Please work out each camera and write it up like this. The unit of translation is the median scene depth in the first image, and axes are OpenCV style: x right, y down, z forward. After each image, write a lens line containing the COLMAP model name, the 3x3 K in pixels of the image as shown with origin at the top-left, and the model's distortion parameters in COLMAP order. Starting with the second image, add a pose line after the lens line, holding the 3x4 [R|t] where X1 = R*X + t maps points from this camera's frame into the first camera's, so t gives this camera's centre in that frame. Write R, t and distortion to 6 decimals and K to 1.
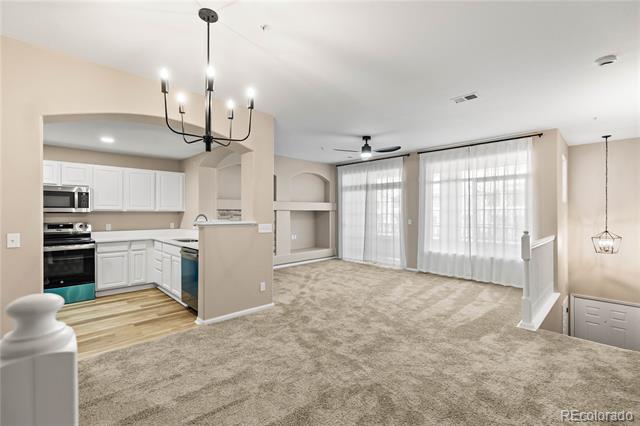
lens RADIAL K [[281.7, 0, 319.0], [0, 281.7, 214.2], [0, 0, 1]] dist [-0.003831, -0.000831]
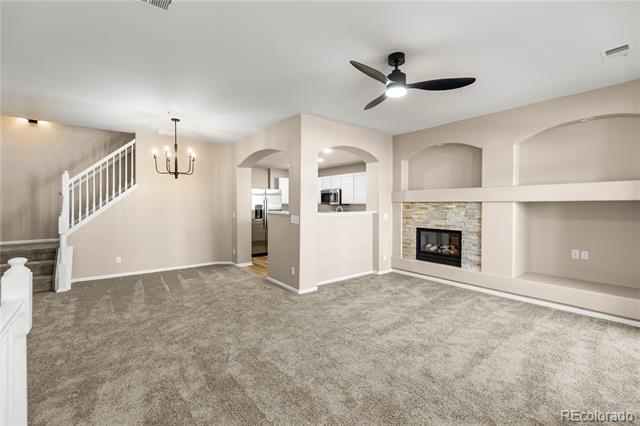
lens RADIAL K [[281.7, 0, 323.9], [0, 281.7, 206.7], [0, 0, 1]] dist [-0.003831, -0.000831]
pose [[-0.089184, 0.007785, -0.995985, 0.612023], [-0.004744, 0.999955, 0.008241, -0.006851], [0.996004, 0.005460, -0.089143, 0.822184]]
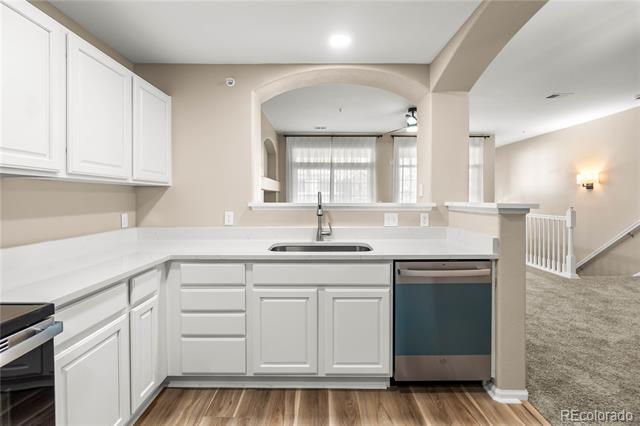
lens RADIAL K [[281.7, 0, 315.5], [0, 281.7, 198.8], [0, 0, 1]] dist [-0.003831, -0.000831]
pose [[0.702643, -0.001666, 0.711540, -0.616314], [0.004501, 0.999988, -0.002103, 0.011704], [-0.711528, 0.004680, 0.702642, 0.531464]]
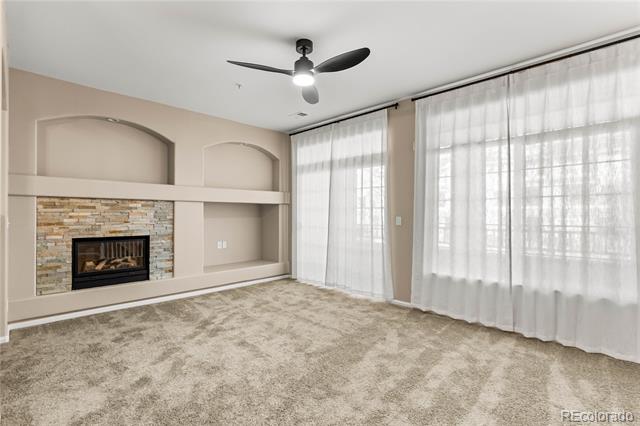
lens RADIAL K [[302.4, 0, 320.1], [0, 302.4, 214.7], [0, 0, 1]] dist [-0.001602, 0.000520]
pose [[0.999775, 0.003018, 0.020982, 0.165190], [-0.002988, 0.999994, -0.001480, 0.018301], [-0.020986, 0.001417, 0.999779, 0.427759]]
